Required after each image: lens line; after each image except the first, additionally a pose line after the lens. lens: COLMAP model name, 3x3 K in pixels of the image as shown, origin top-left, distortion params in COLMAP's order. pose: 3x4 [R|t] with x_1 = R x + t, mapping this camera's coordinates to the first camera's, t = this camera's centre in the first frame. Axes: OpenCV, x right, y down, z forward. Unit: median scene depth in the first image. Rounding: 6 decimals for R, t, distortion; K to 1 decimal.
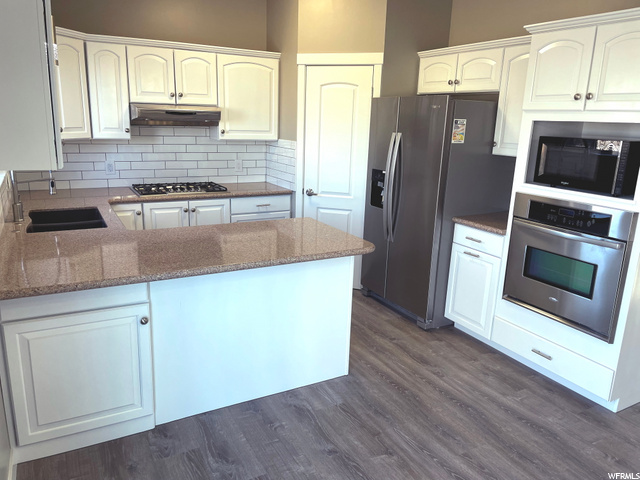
lens RADIAL K [[485.3, 0, 320.5], [0, 485.3, 235.7], [0, 0, 1]] dist [0.100954, -0.125031]
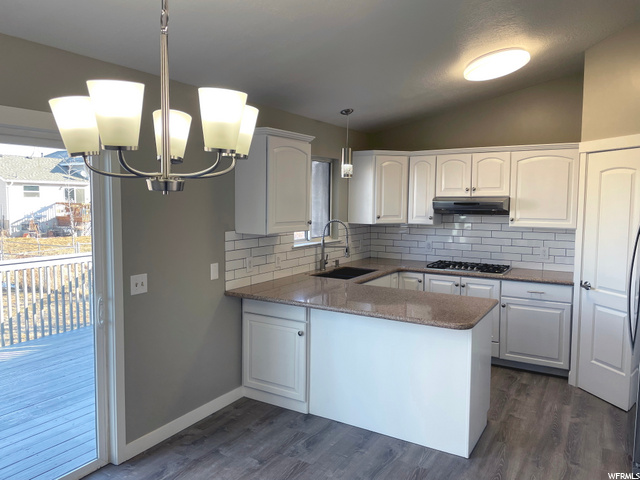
lens RADIAL K [[485.3, 0, 320.5], [0, 485.3, 235.7], [0, 0, 1]] dist [0.100954, -0.125031]
pose [[0.510242, 0.041261, -0.859040, 0.535659], [-0.196557, 0.978007, -0.069773, -0.020190], [0.837268, 0.204452, 0.507131, 0.109116]]
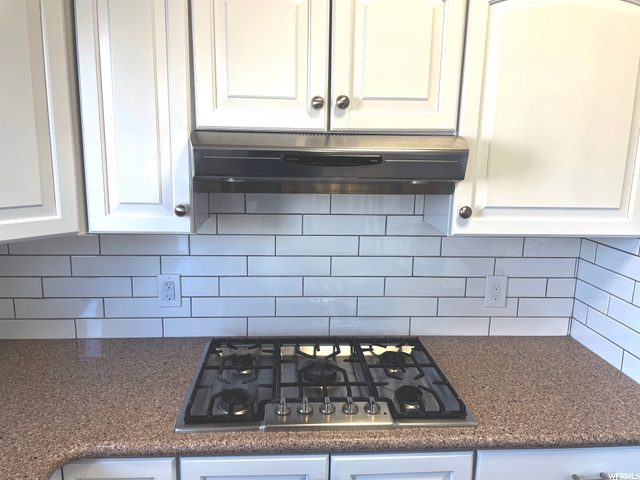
lens RADIAL K [[484.1, 0, 317.7], [0, 484.1, 231.3], [0, 0, 1]] dist [0.098429, -0.116663]
pose [[0.904554, 0.069787, -0.420609, -0.157970], [-0.097853, 0.994161, -0.045493, -0.183146], [0.414978, 0.082308, 0.906101, 0.698930]]
